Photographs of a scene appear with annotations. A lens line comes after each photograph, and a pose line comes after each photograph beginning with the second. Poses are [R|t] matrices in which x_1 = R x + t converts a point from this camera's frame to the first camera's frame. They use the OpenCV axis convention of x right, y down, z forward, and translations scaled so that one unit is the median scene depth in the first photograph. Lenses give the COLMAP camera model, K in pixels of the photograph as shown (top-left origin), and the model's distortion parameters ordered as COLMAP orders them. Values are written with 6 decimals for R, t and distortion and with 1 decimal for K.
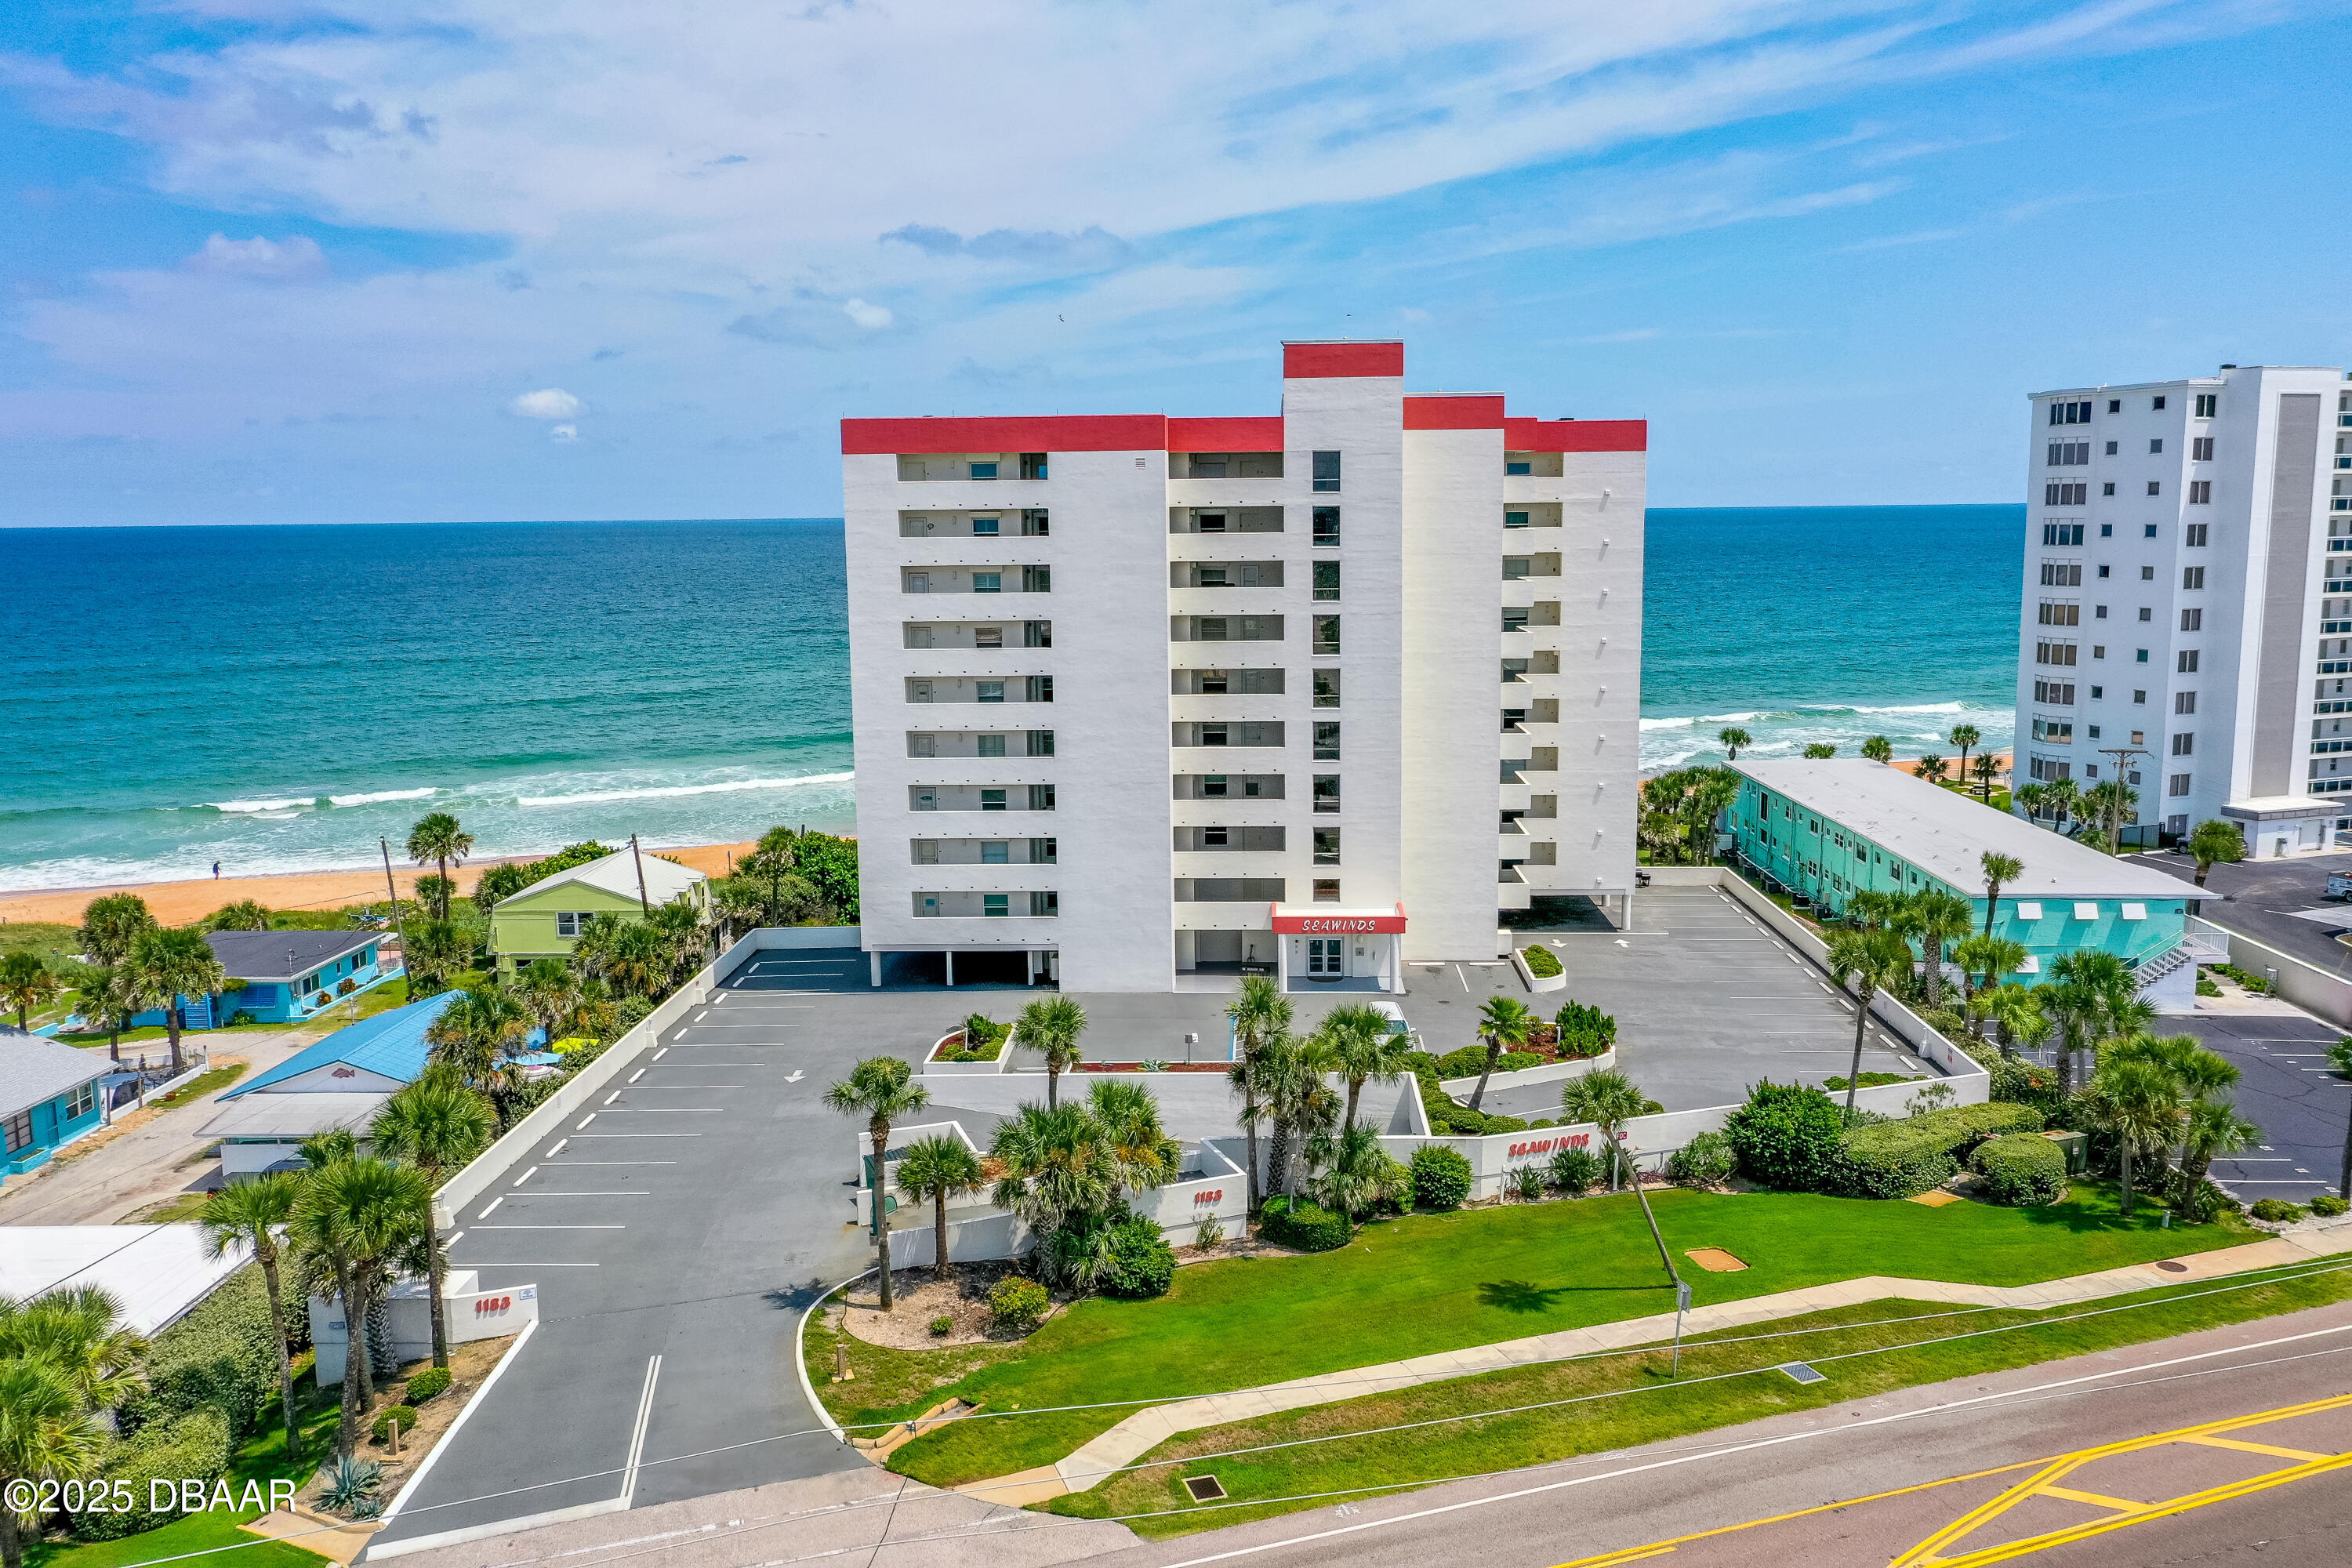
lens RADIAL K [[1847.5, 0, 1176.0], [0, 1847.5, 784.0], [0, 0, 1]] dist [0.017148, 0.000506]
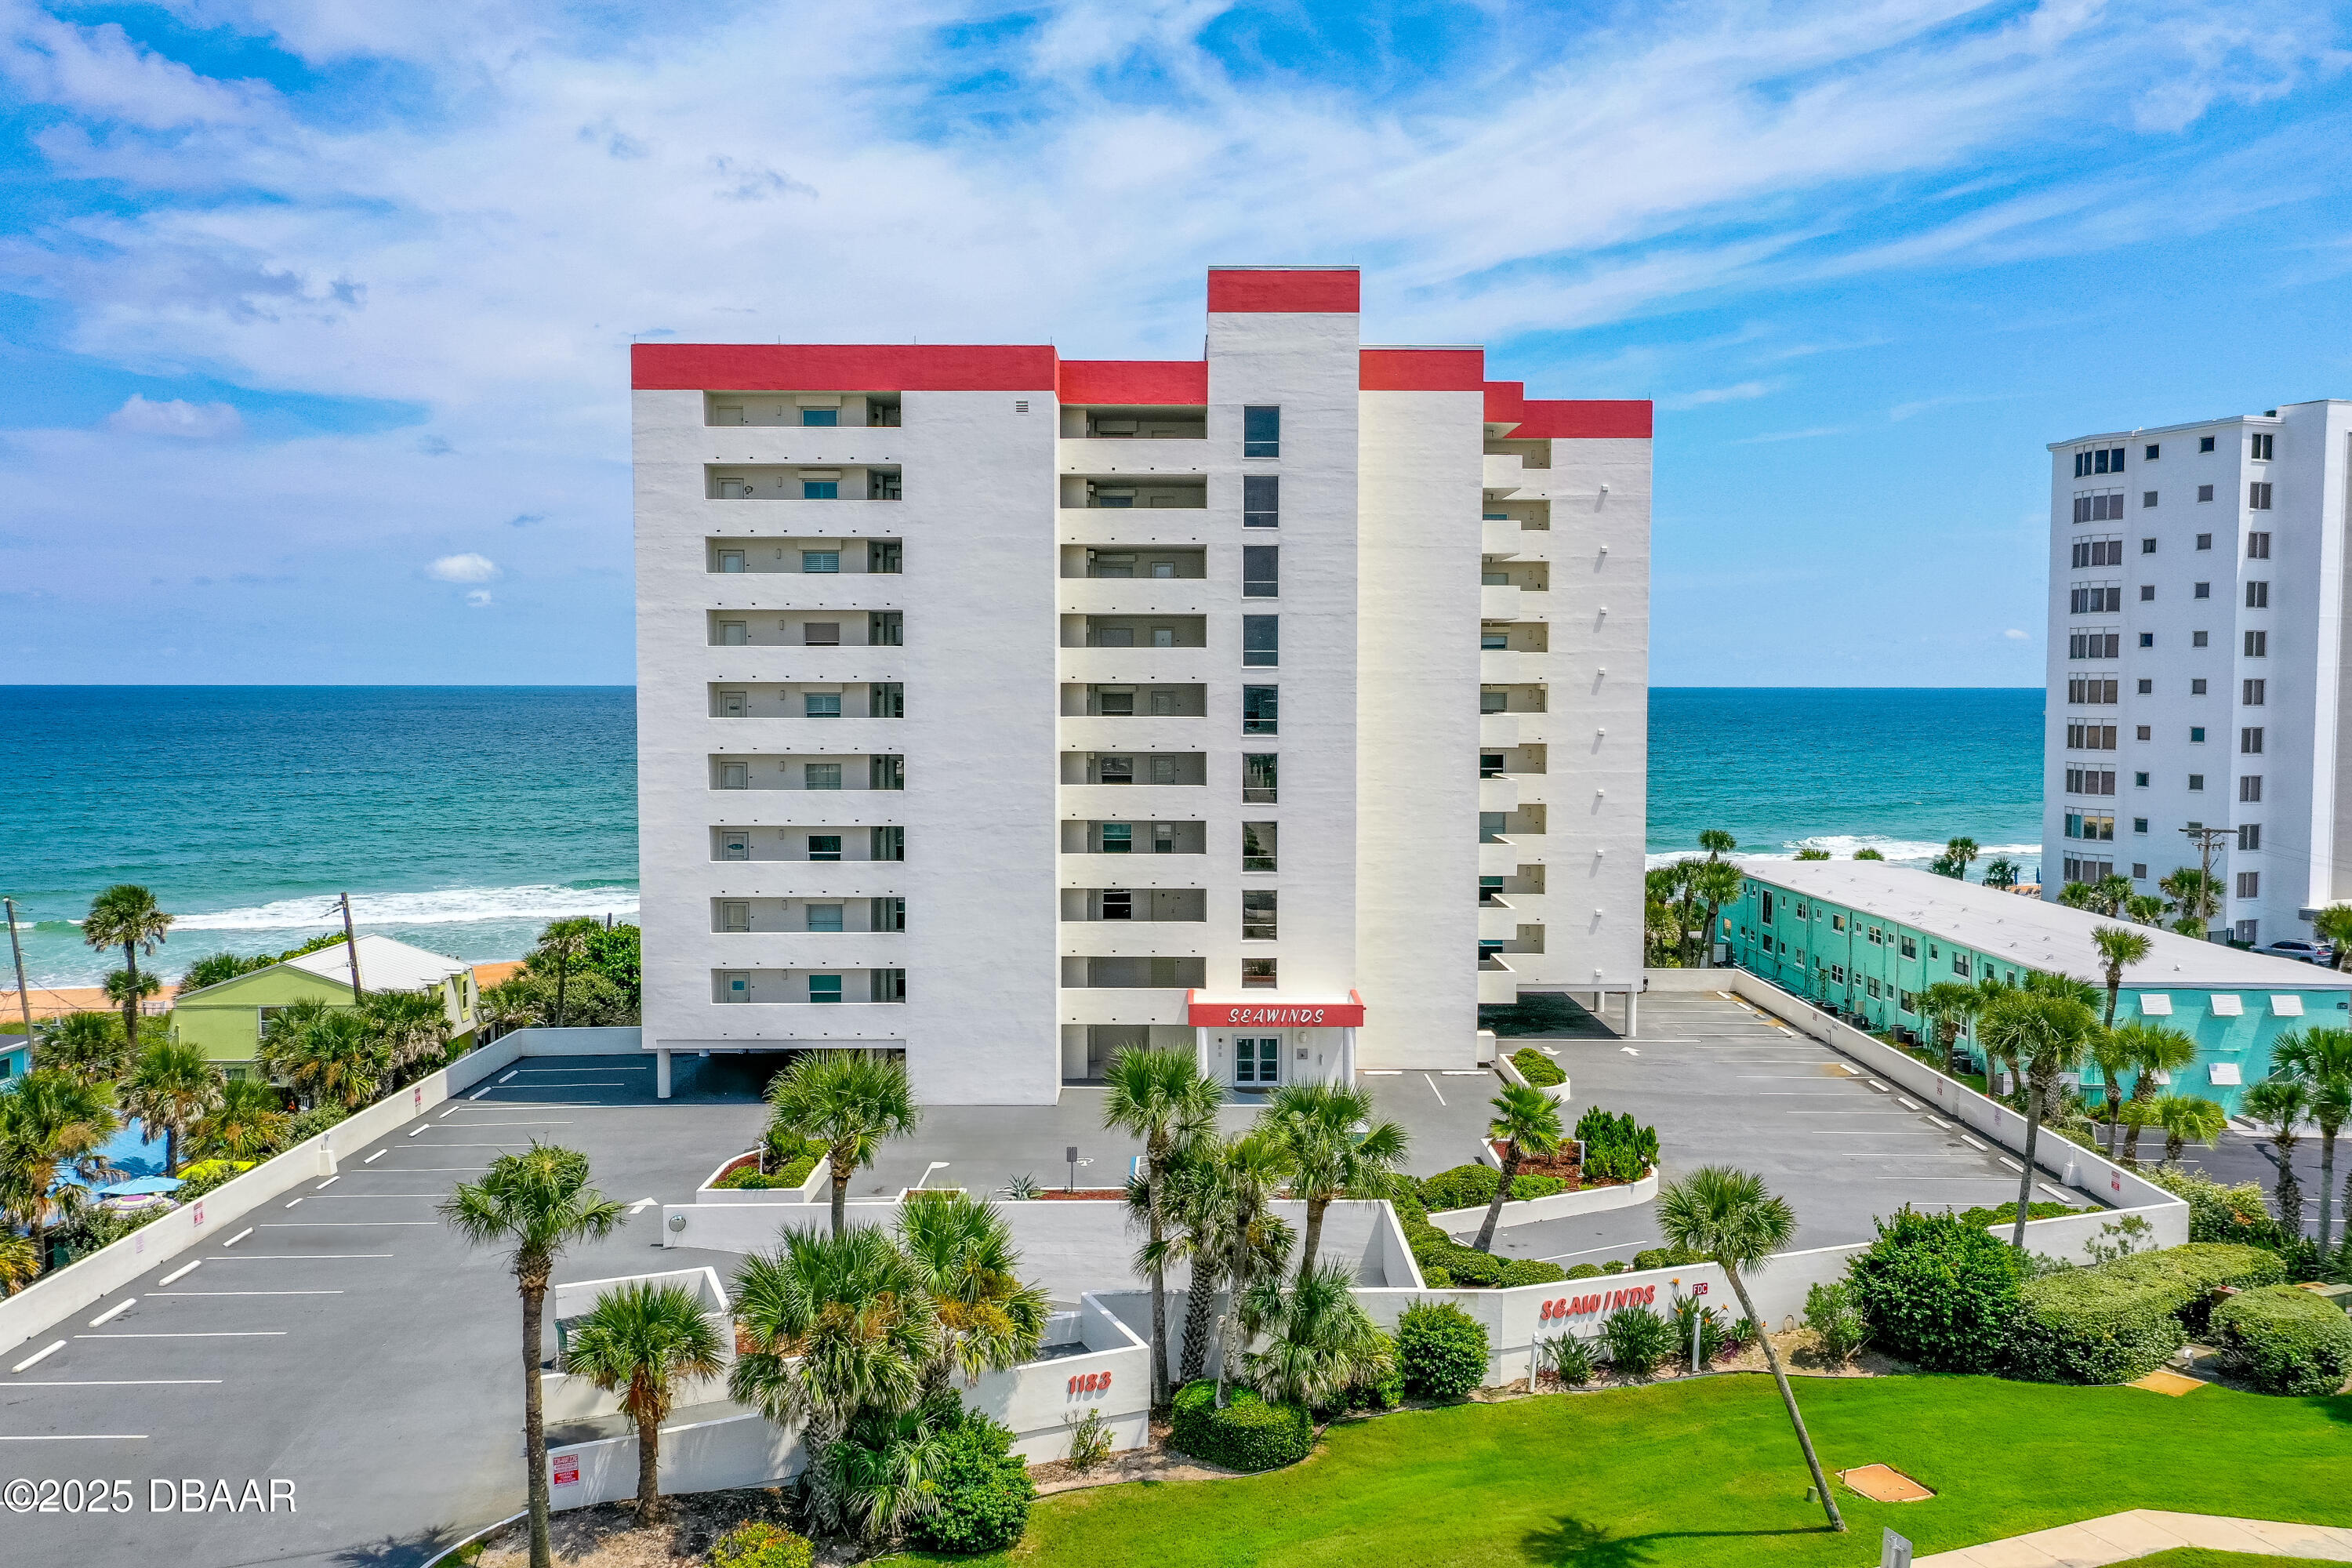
lens RADIAL K [[1847.5, 0, 1176.0], [0, 1847.5, 784.0], [0, 0, 1]] dist [0.017148, 0.000506]
pose [[0.998875, 0.011588, 0.045987, 0.011029], [-0.007285, 0.995672, -0.092646, 0.053645], [-0.046862, 0.092207, 0.994637, 0.242003]]
